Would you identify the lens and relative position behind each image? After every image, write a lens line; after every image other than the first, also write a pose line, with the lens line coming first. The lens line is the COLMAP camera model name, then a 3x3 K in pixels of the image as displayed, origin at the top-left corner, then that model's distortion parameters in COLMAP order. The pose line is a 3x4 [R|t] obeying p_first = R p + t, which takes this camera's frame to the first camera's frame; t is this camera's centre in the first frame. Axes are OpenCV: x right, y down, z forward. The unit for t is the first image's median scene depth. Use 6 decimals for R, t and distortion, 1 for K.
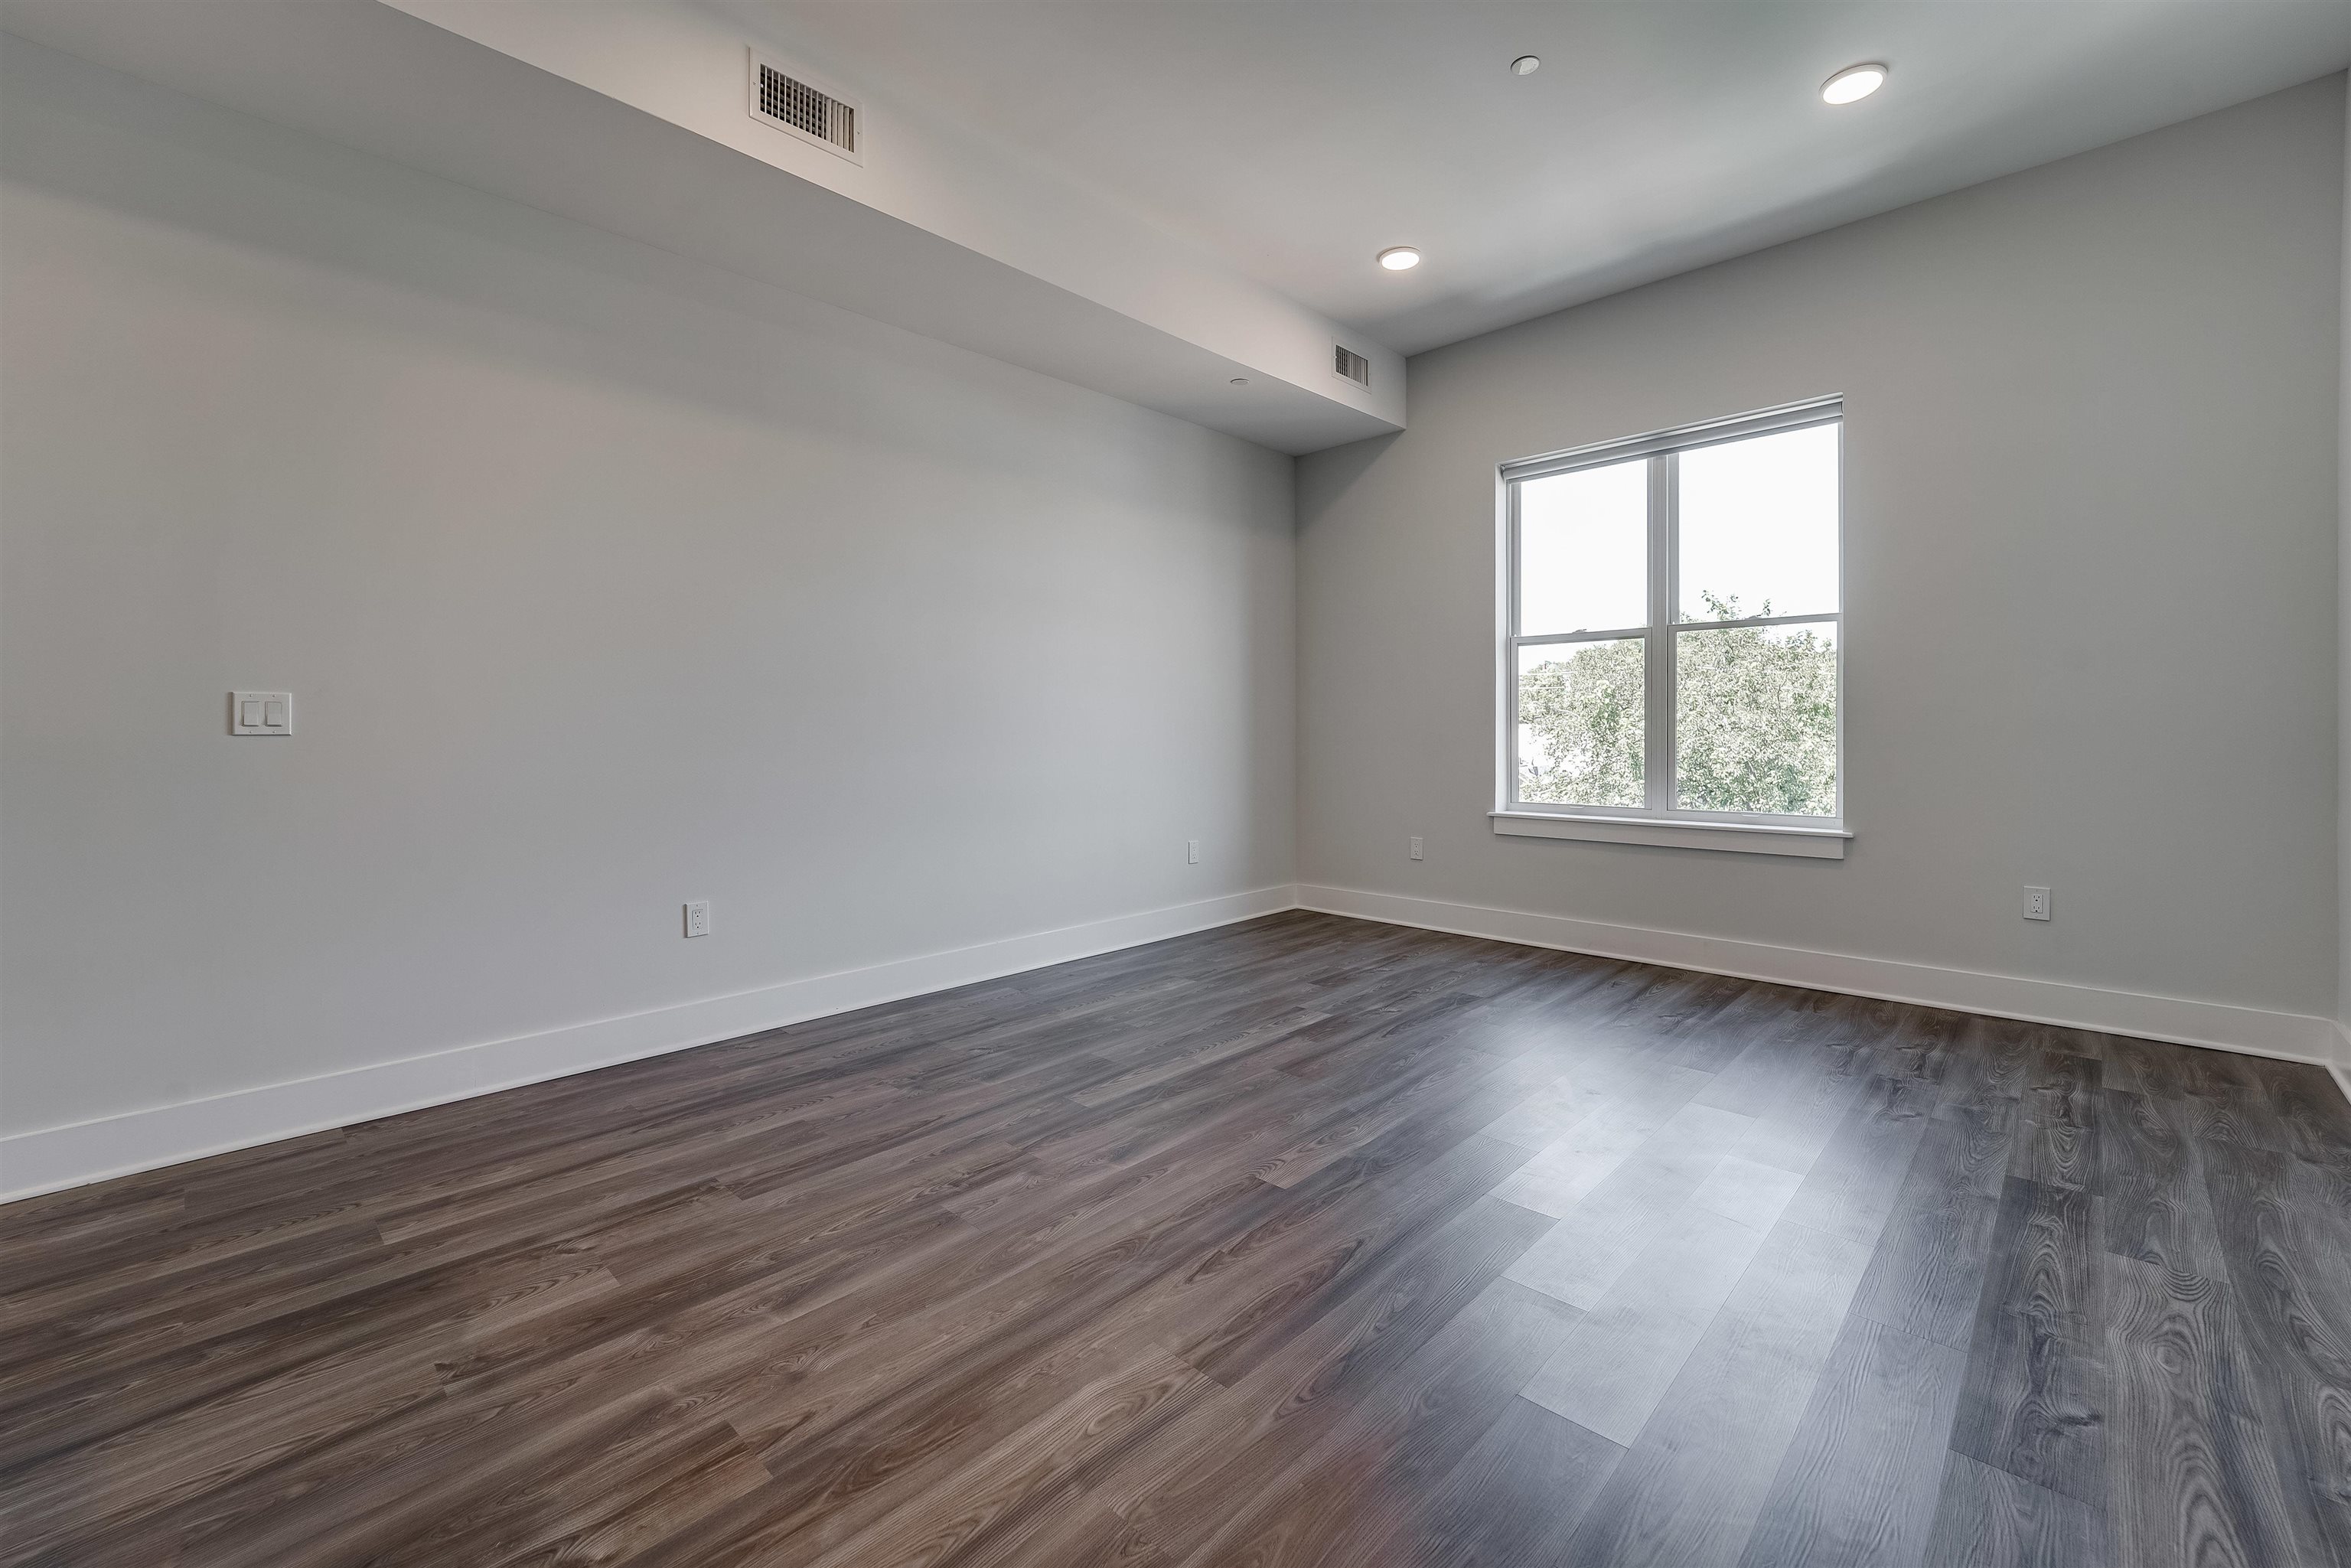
lens RADIAL K [[956.0, 0, 1178.5], [0, 956.0, 730.9], [0, 0, 1]] dist [-0.006737, -0.000386]
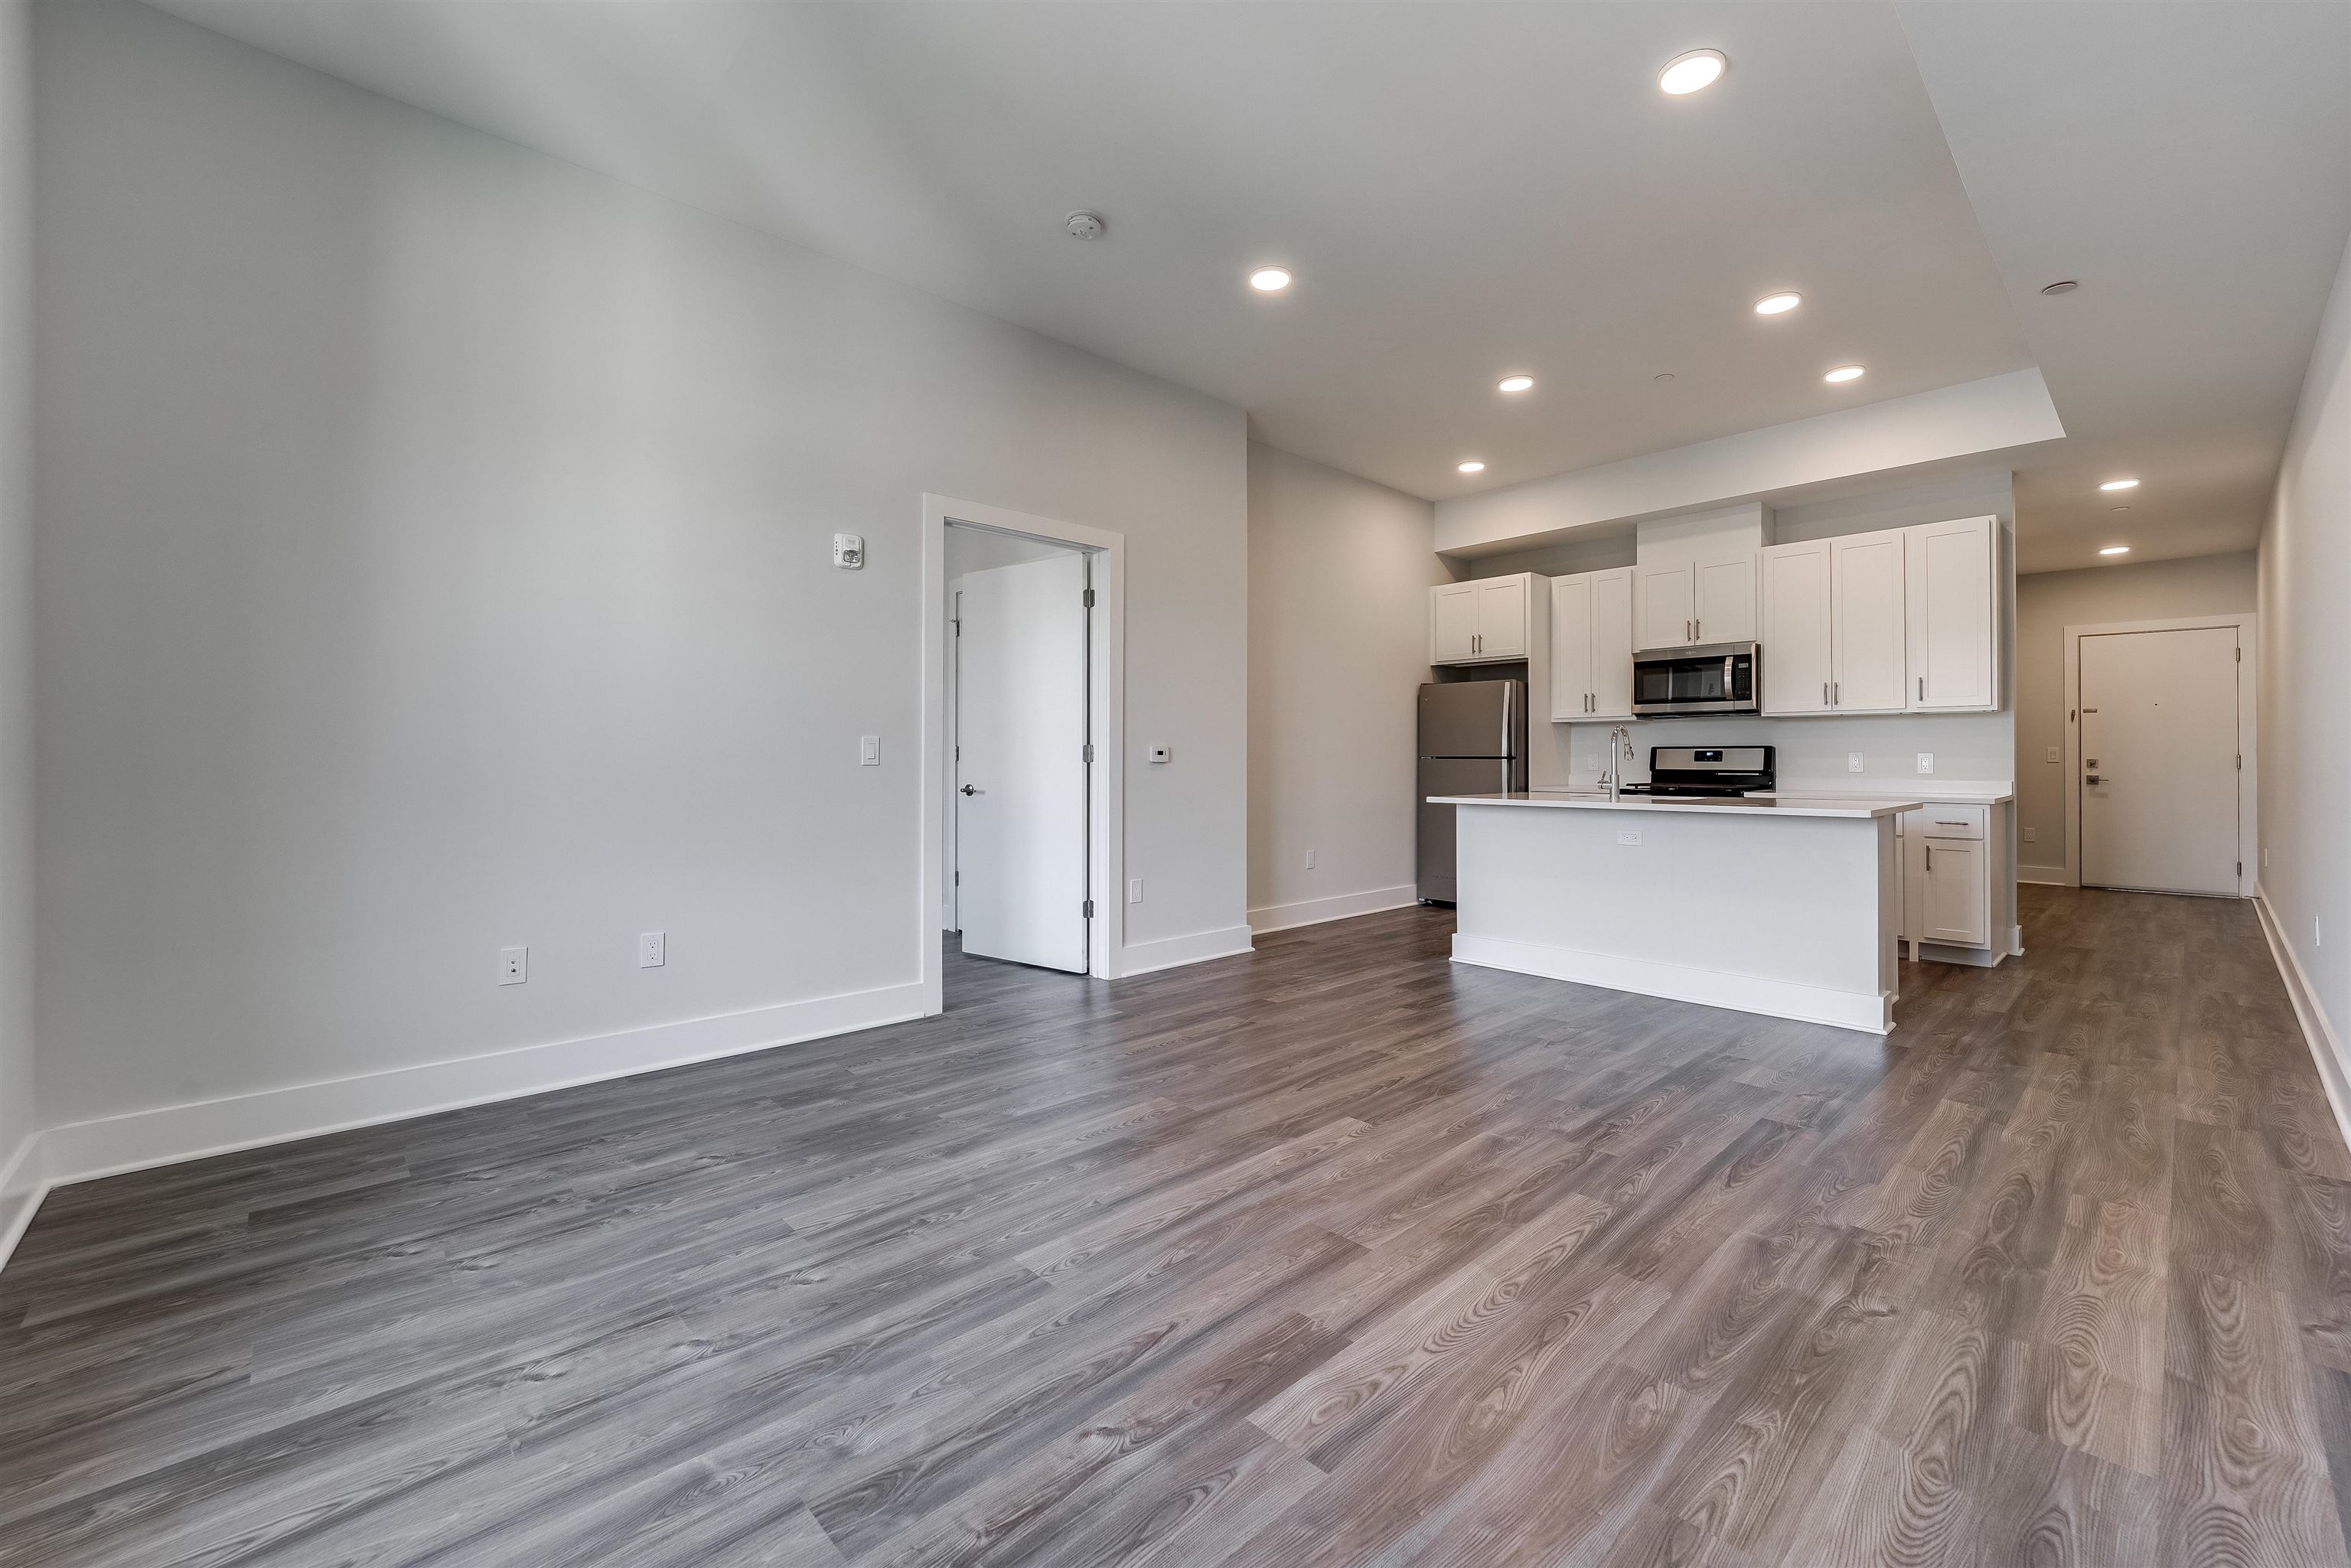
lens RADIAL K [[956.0, 0, 1197.1], [0, 956.0, 752.7], [0, 0, 1]] dist [-0.006737, -0.000386]
pose [[-0.999260, 0.005334, 0.038102, 0.249704], [0.005037, 0.999956, -0.007899, -0.005552], [-0.038143, -0.007701, -0.999243, 2.178810]]
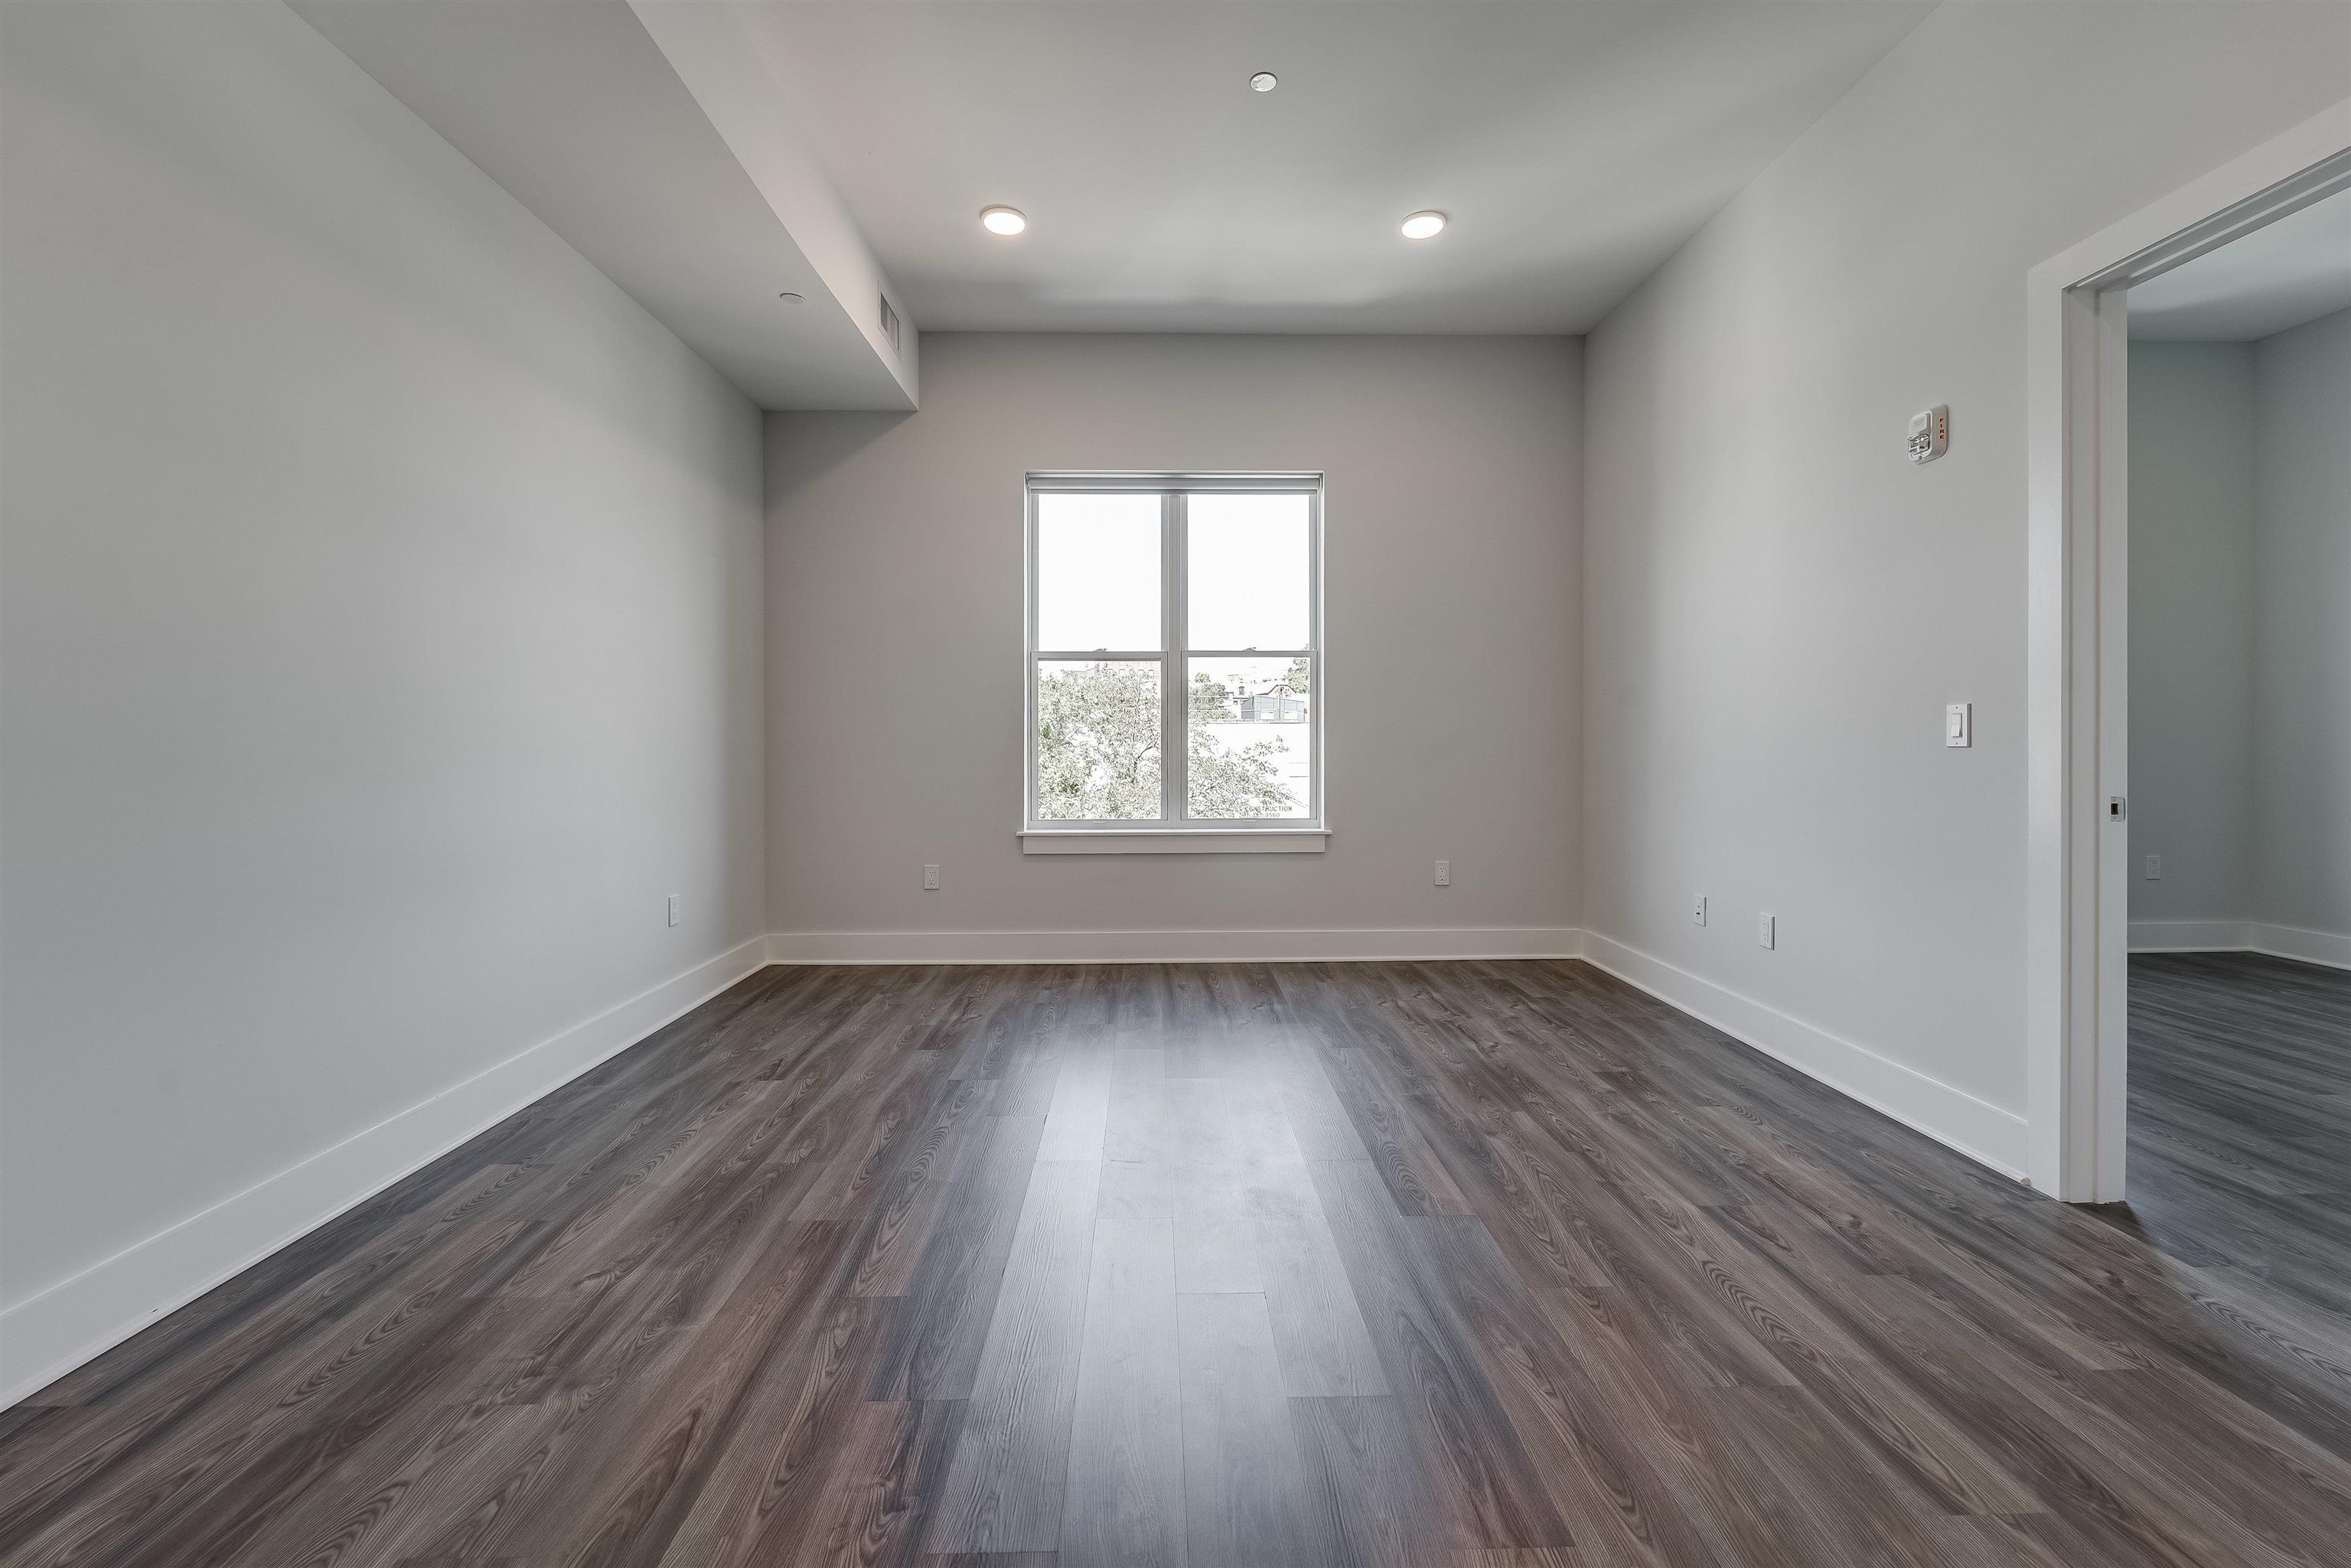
lens RADIAL K [[956.0, 0, 1164.8], [0, 956.0, 754.5], [0, 0, 1]] dist [-0.006737, -0.000386]
pose [[0.708801, -0.004619, 0.705393, -0.510434], [-0.001106, 0.999970, 0.007659, -0.000743], [-0.705407, -0.006209, 0.708775, 0.442590]]
